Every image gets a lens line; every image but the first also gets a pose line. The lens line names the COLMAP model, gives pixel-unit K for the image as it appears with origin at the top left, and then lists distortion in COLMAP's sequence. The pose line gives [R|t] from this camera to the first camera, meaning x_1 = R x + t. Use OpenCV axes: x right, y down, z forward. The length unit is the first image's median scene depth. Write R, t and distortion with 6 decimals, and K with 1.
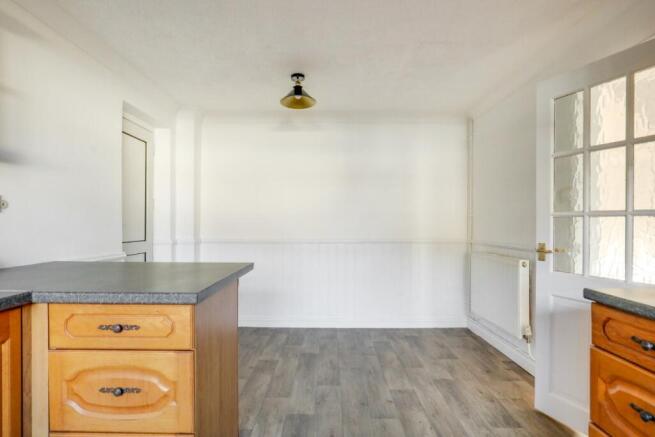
lens RADIAL K [[370.1, 0, 322.2], [0, 370.1, 221.6], [0, 0, 1]] dist [-0.002285, -0.000828]
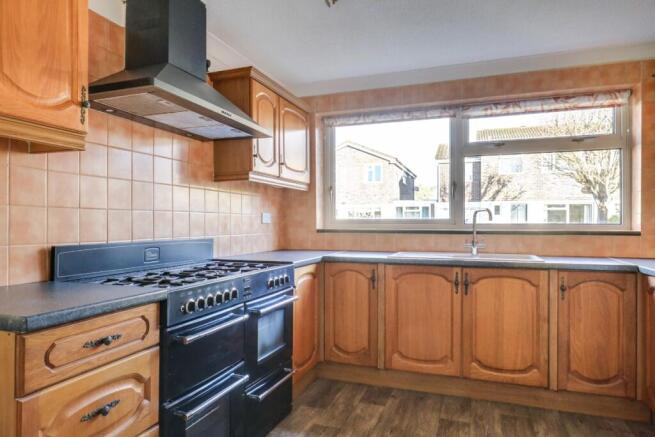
lens RADIAL K [[427.0, 0, 319.0], [0, 427.0, 221.0], [0, 0, 1]] dist [0.007080, -0.000433]
pose [[-0.940504, -0.028327, 0.338600, -0.006777], [-0.028211, 0.999588, 0.005267, 0.005725], [-0.338609, -0.004598, -0.940916, 1.875470]]
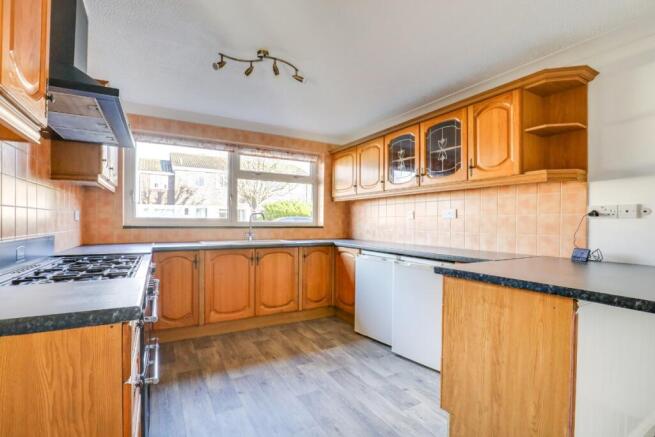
lens RADIAL K [[306.2, 0, 322.8], [0, 306.2, 221.2], [0, 0, 1]] dist [-0.025293, 0.000497]
pose [[-0.869868, -0.037245, -0.491876, 0.363896], [-0.033578, 0.999303, -0.016287, 0.015664], [0.492140, 0.002348, -0.870513, 1.957219]]
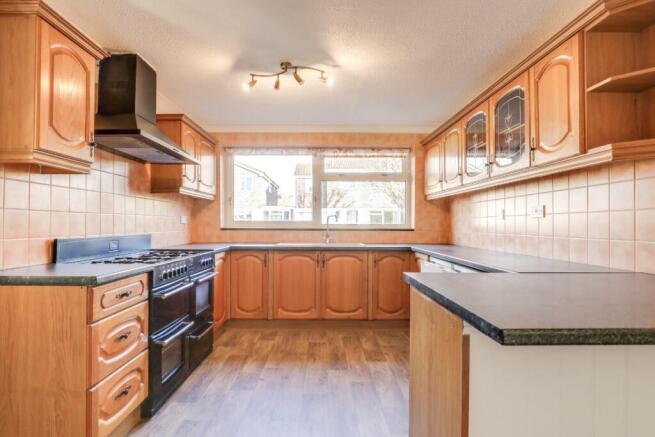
lens RADIAL K [[351.1, 0, 321.6], [0, 351.1, 220.3], [0, 0, 1]] dist [-0.002376, 0.002101]
pose [[-0.999453, -0.032521, -0.006060, 0.023306], [-0.032454, 0.999415, -0.010829, 0.008247], [0.006408, -0.010626, -0.999923, 2.155453]]
